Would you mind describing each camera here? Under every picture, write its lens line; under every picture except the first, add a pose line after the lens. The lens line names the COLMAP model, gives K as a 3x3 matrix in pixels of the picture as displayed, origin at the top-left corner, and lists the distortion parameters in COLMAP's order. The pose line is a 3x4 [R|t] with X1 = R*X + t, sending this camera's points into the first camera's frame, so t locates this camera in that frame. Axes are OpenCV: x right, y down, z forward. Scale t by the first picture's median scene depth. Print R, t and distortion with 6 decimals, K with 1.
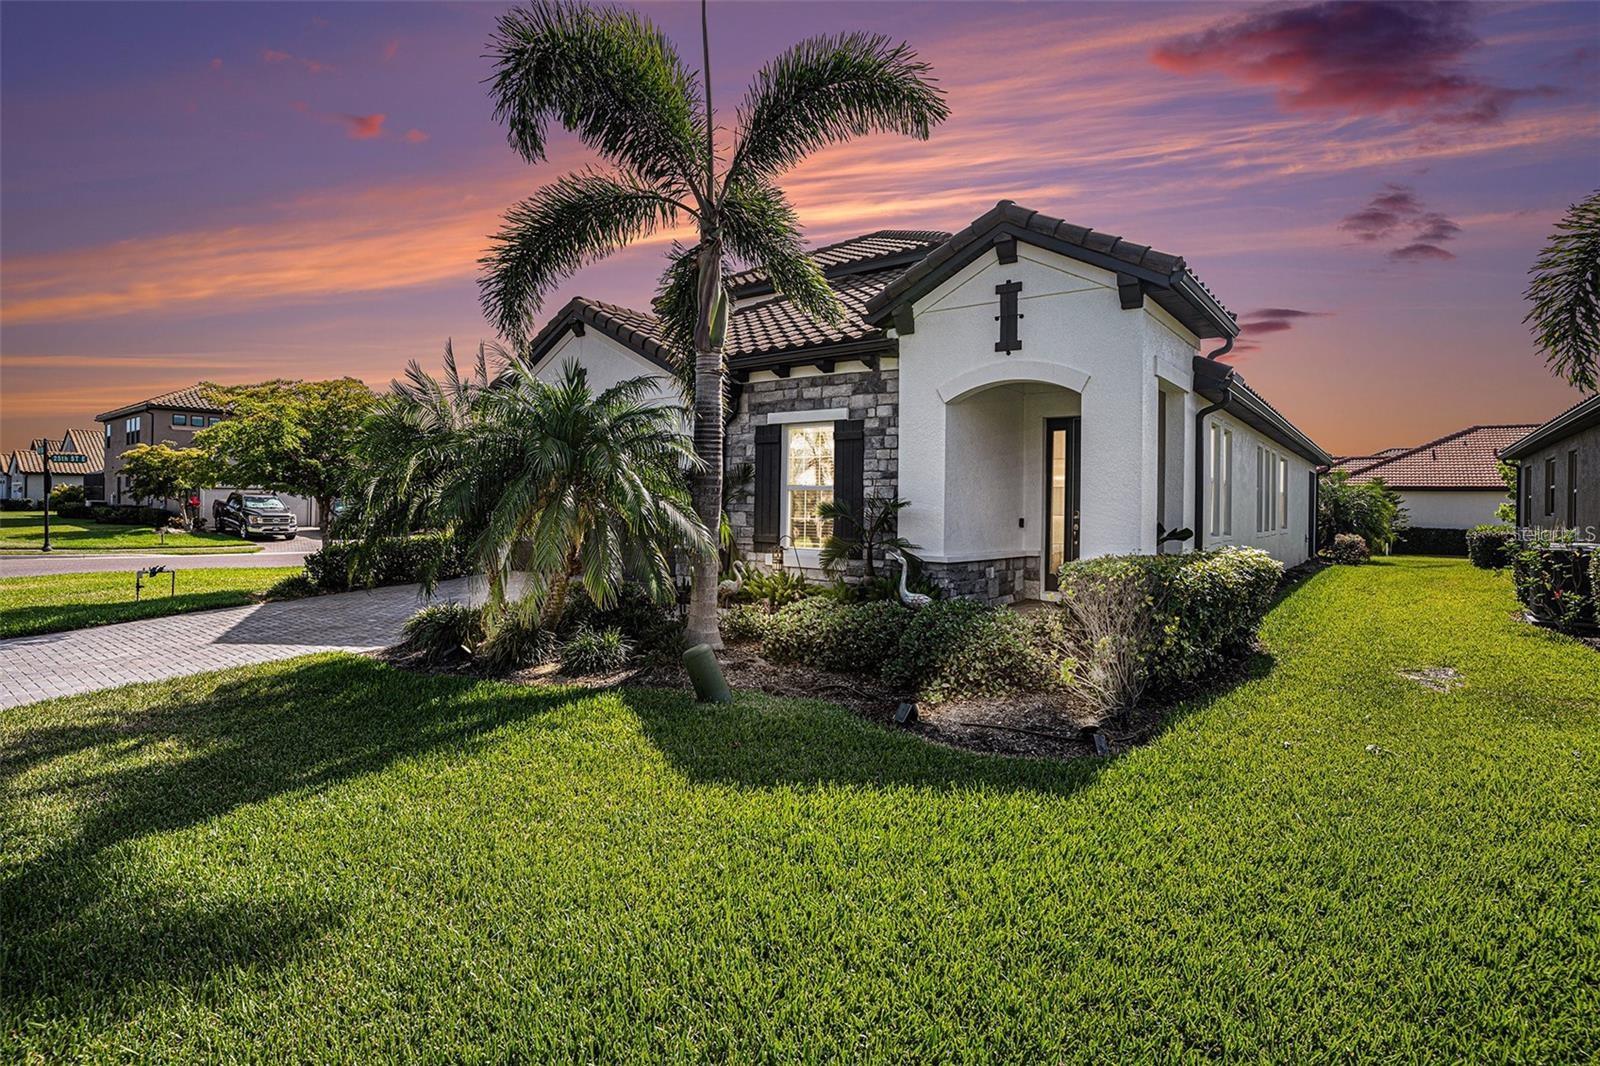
lens RADIAL K [[820.5, 0, 805.1], [0, 820.5, 499.6], [0, 0, 1]] dist [0.000131, -0.000039]
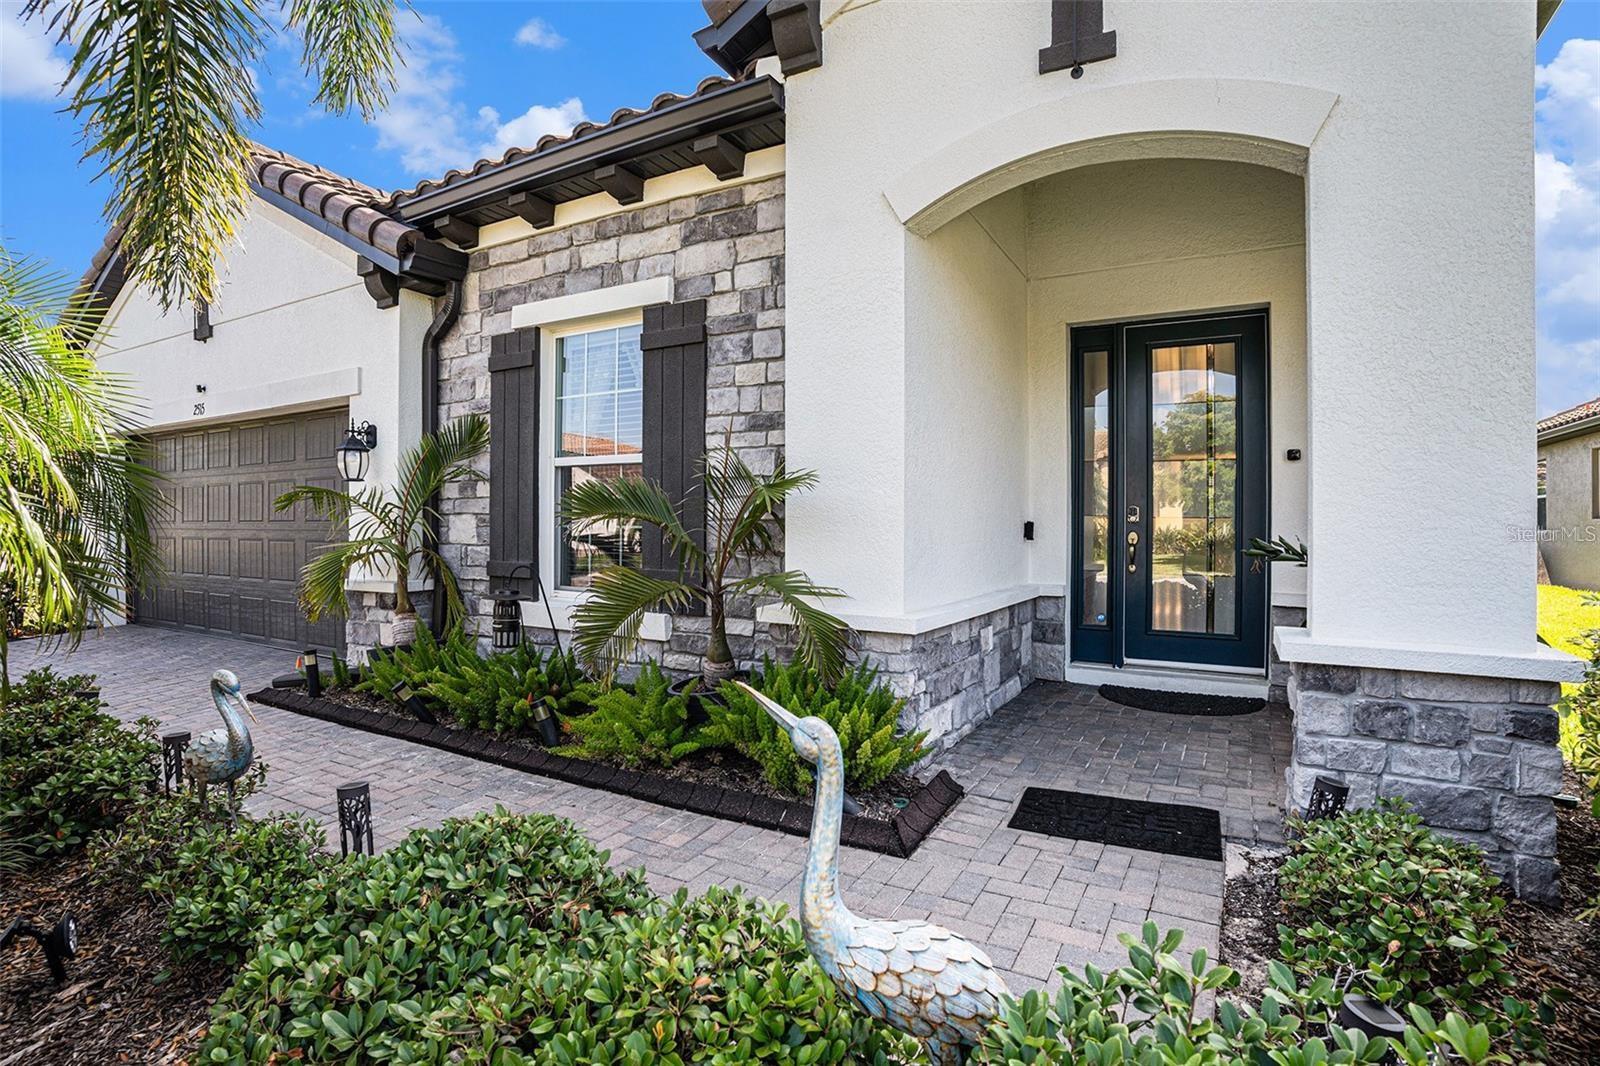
lens RADIAL K [[820.5, 0, 805.1], [0, 820.5, 499.6], [0, 0, 1]] dist [0.000131, -0.000039]
pose [[0.990201, -0.004132, 0.139591, 0.061999], [0.006817, 0.999801, -0.018763, 0.019146], [-0.139486, 0.019531, 0.990031, 0.558589]]
